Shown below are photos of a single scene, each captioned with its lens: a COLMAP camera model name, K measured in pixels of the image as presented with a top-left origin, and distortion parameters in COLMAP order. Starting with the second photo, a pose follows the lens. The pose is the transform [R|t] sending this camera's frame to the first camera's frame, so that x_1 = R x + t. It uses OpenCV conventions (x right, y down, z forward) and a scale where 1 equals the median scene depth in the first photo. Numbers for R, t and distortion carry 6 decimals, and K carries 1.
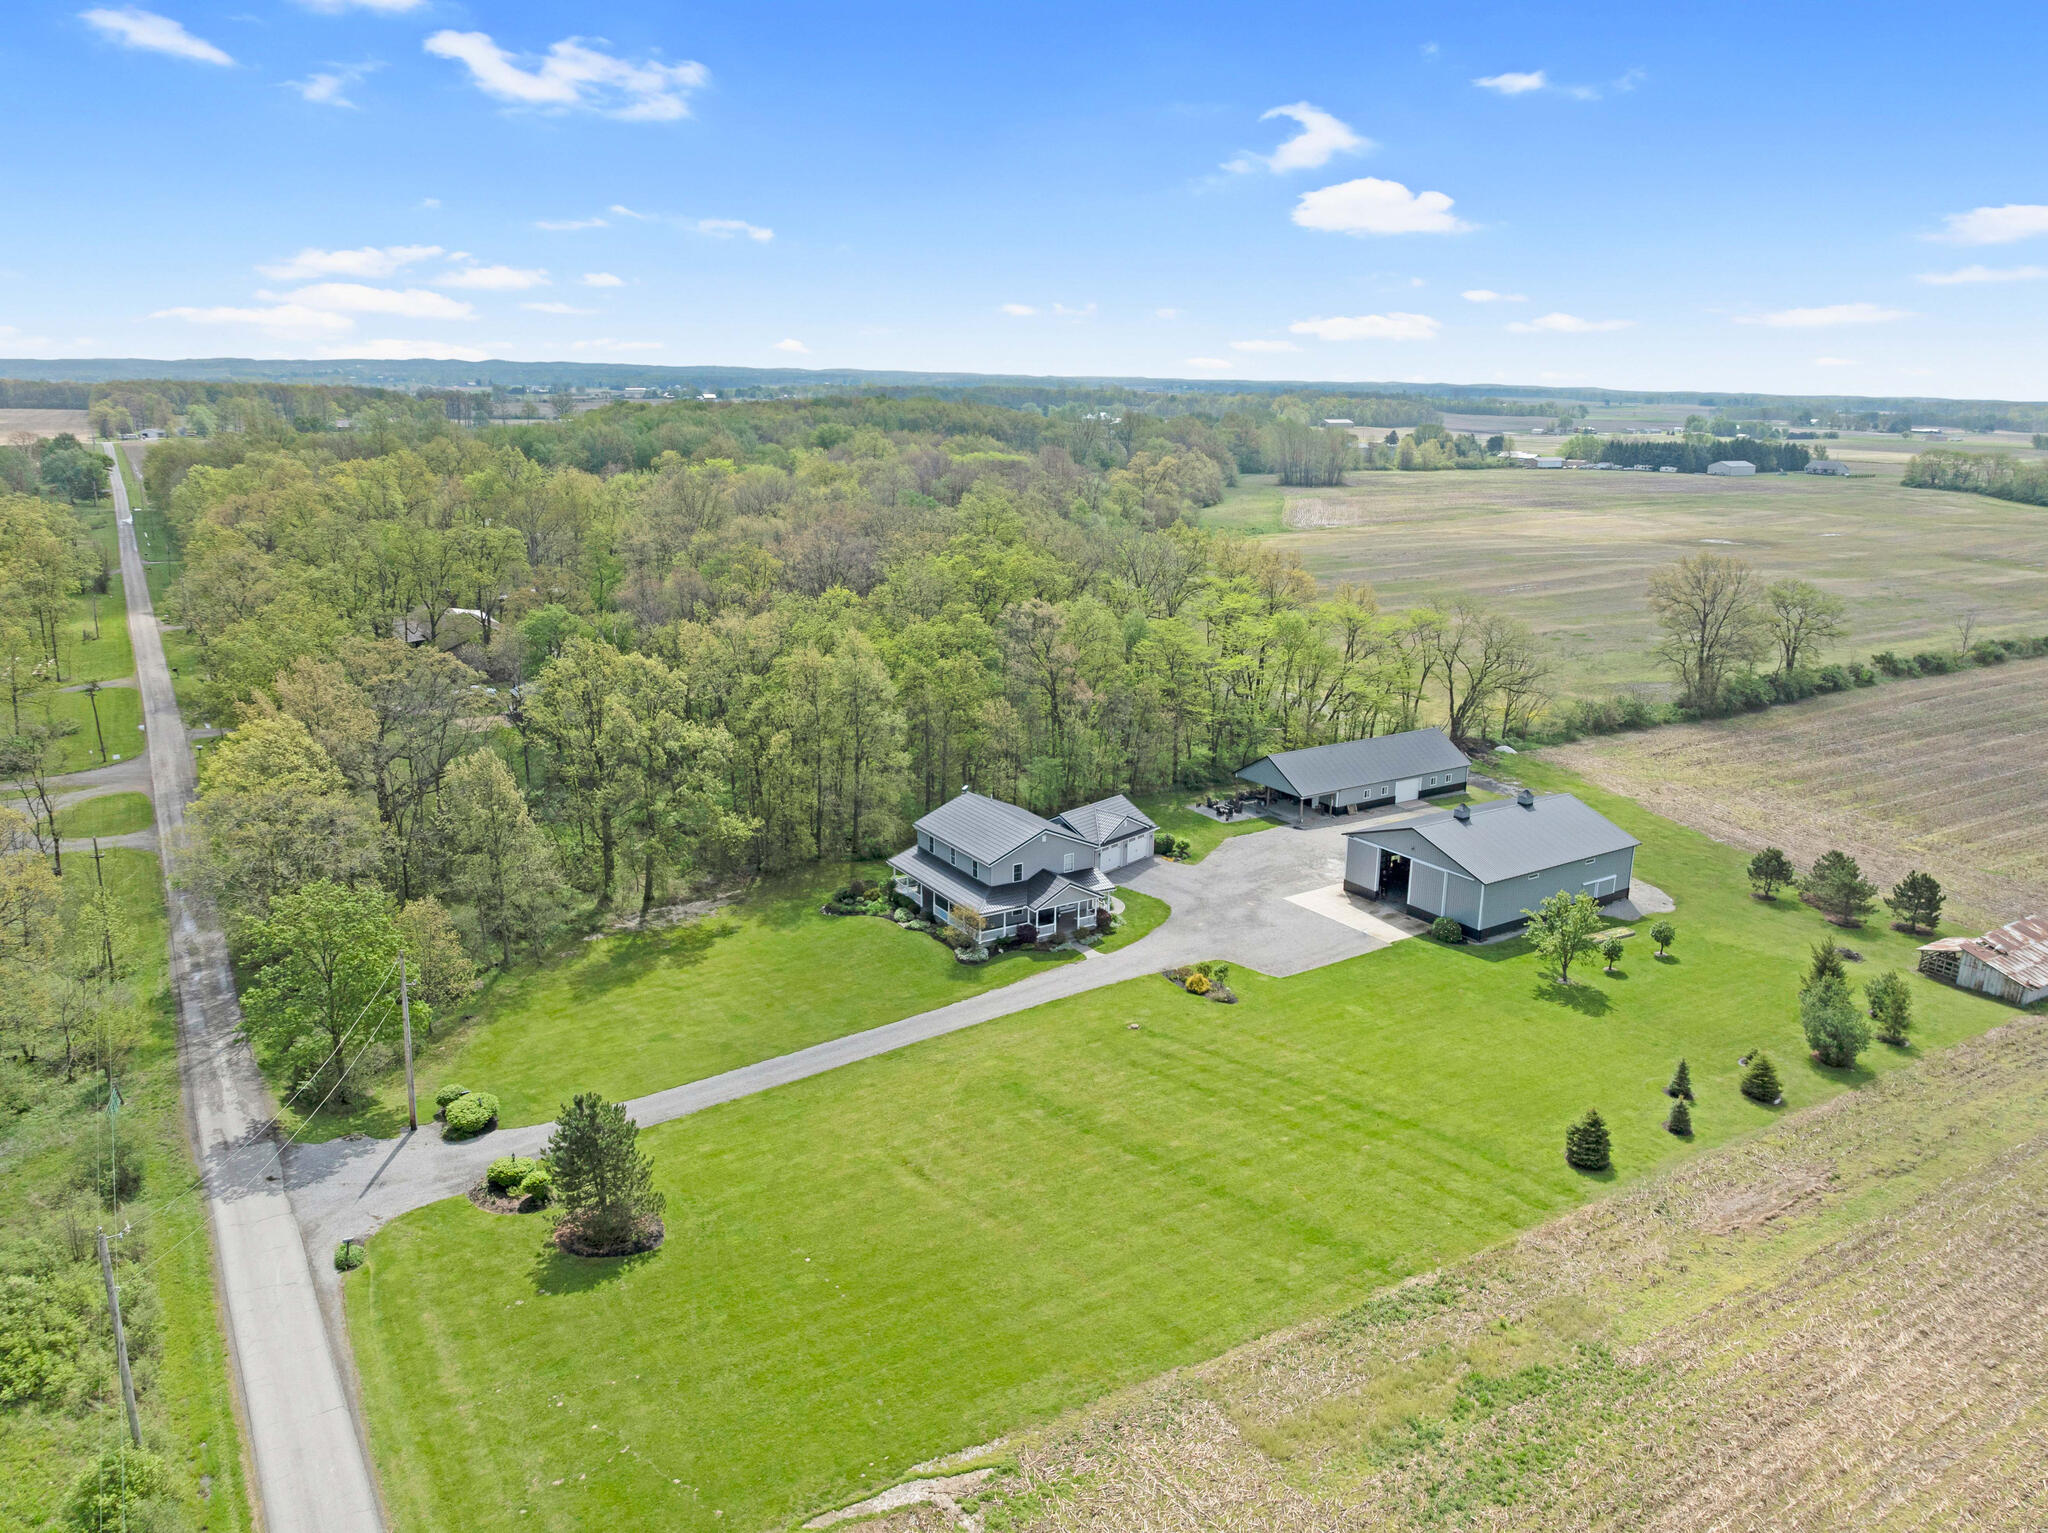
lens RADIAL K [[1460.4, 0, 1015.4], [0, 1460.4, 771.5], [0, 0, 1]] dist [-0.032837, -0.004404]
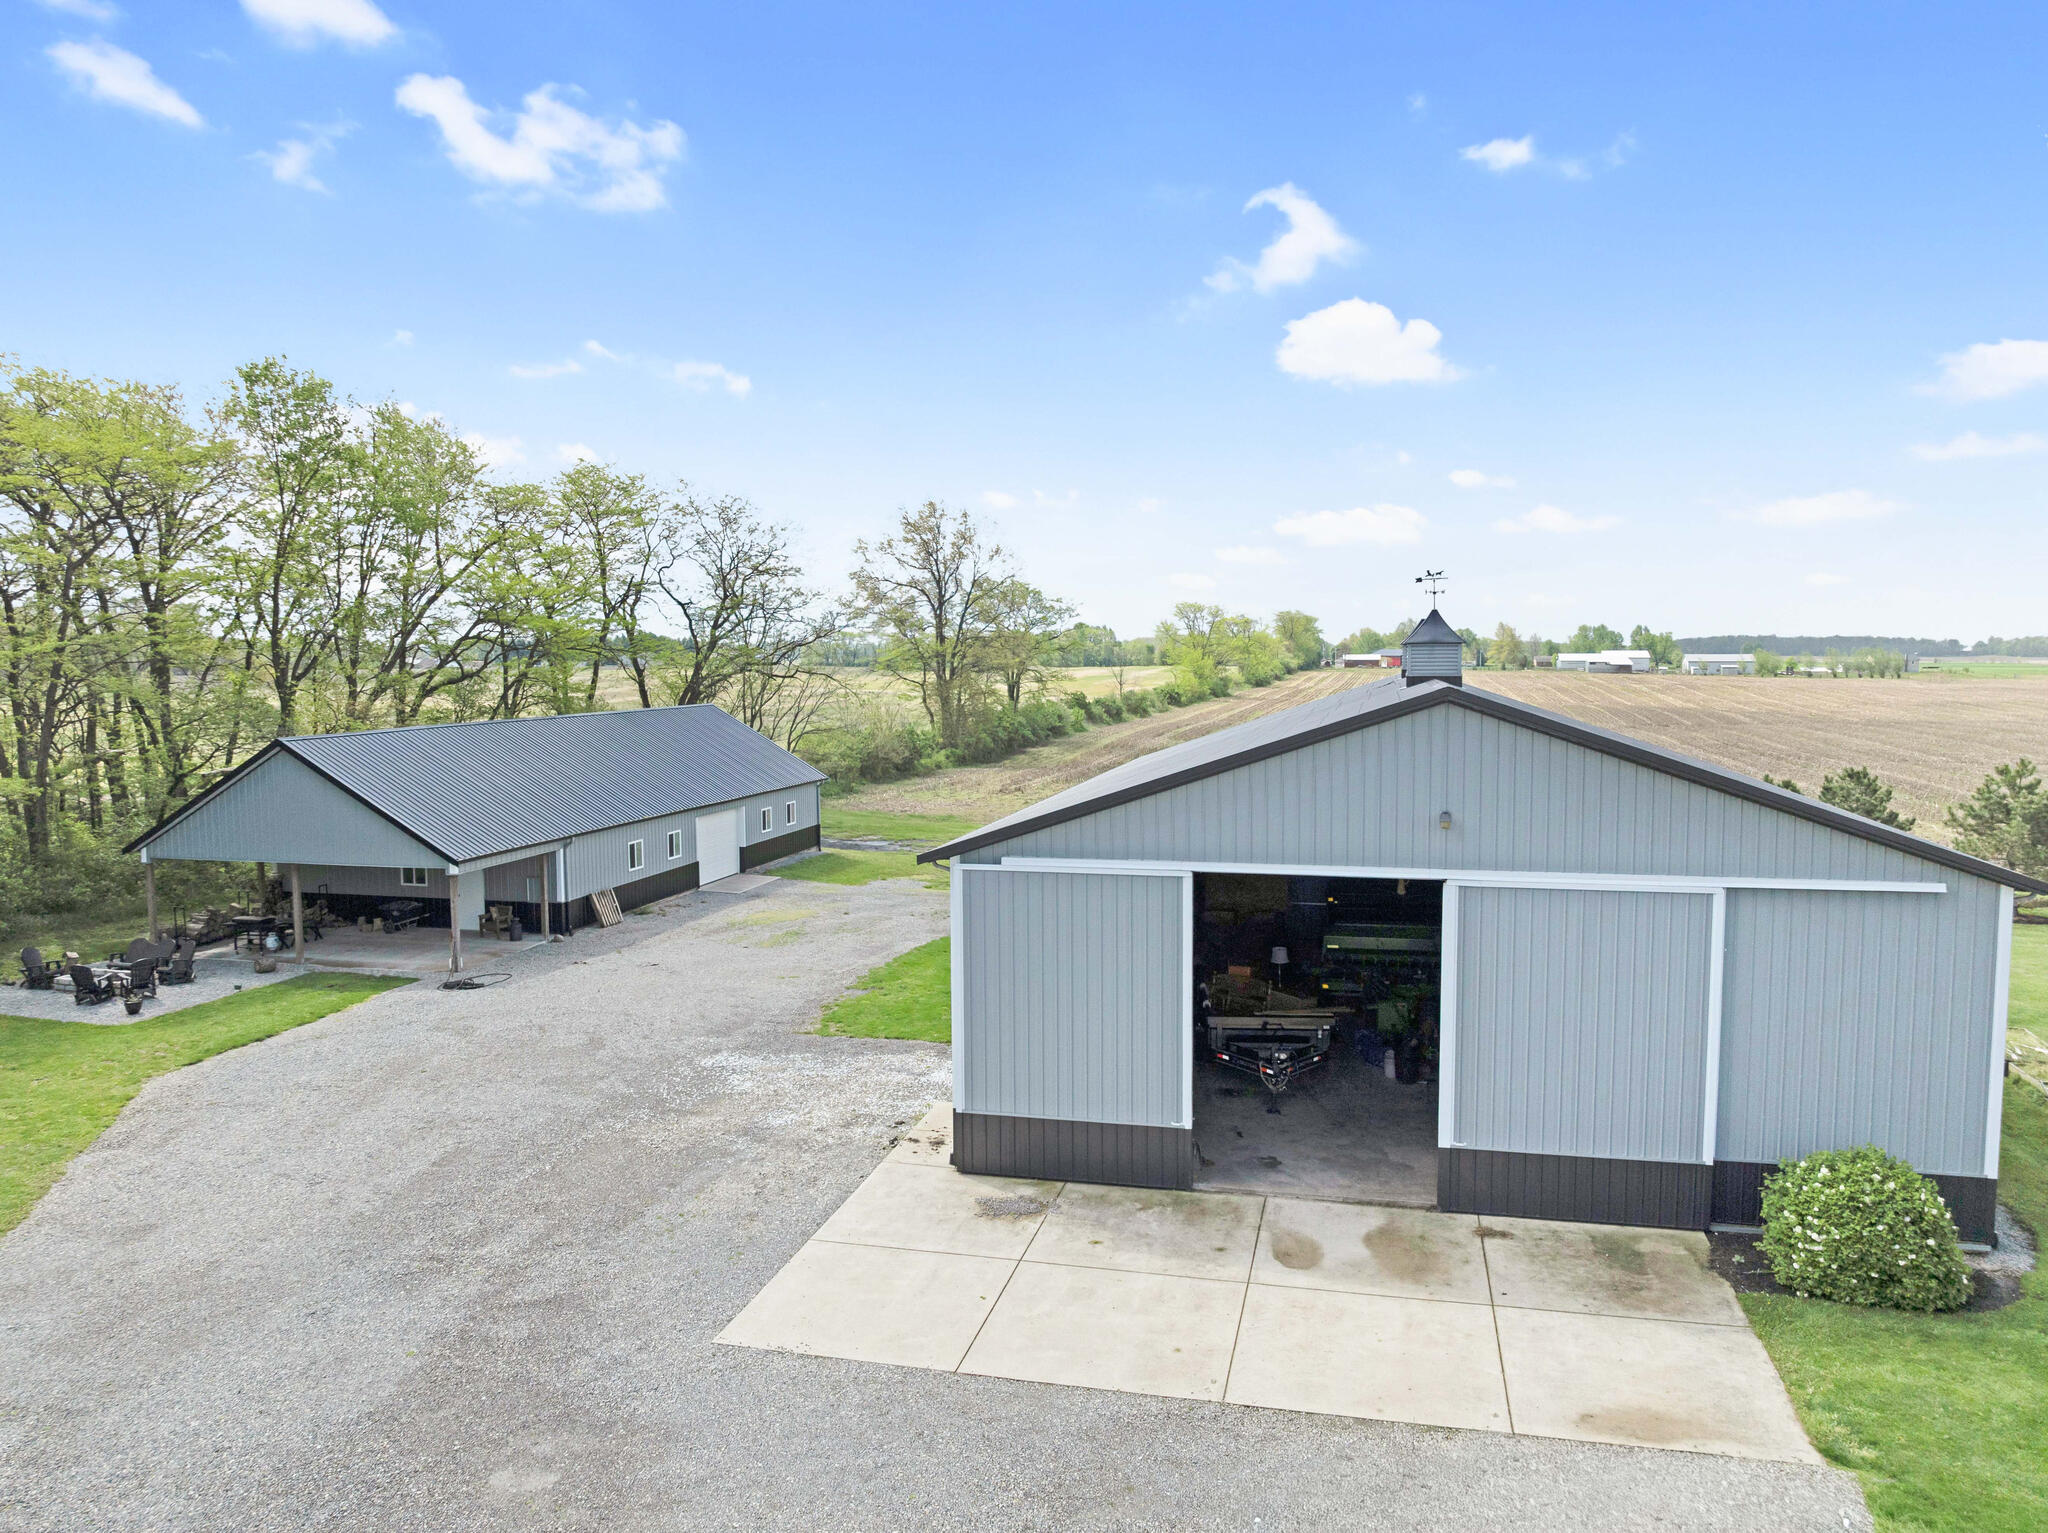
lens RADIAL K [[1460.4, 0, 1015.4], [0, 1460.4, 771.5], [0, 0, 1]] dist [-0.032837, -0.004404]
pose [[0.738185, -0.076331, 0.670266, 0.113410], [0.192151, 0.976211, -0.100450, 0.051857], [-0.646653, 0.202943, 0.735292, 0.844881]]
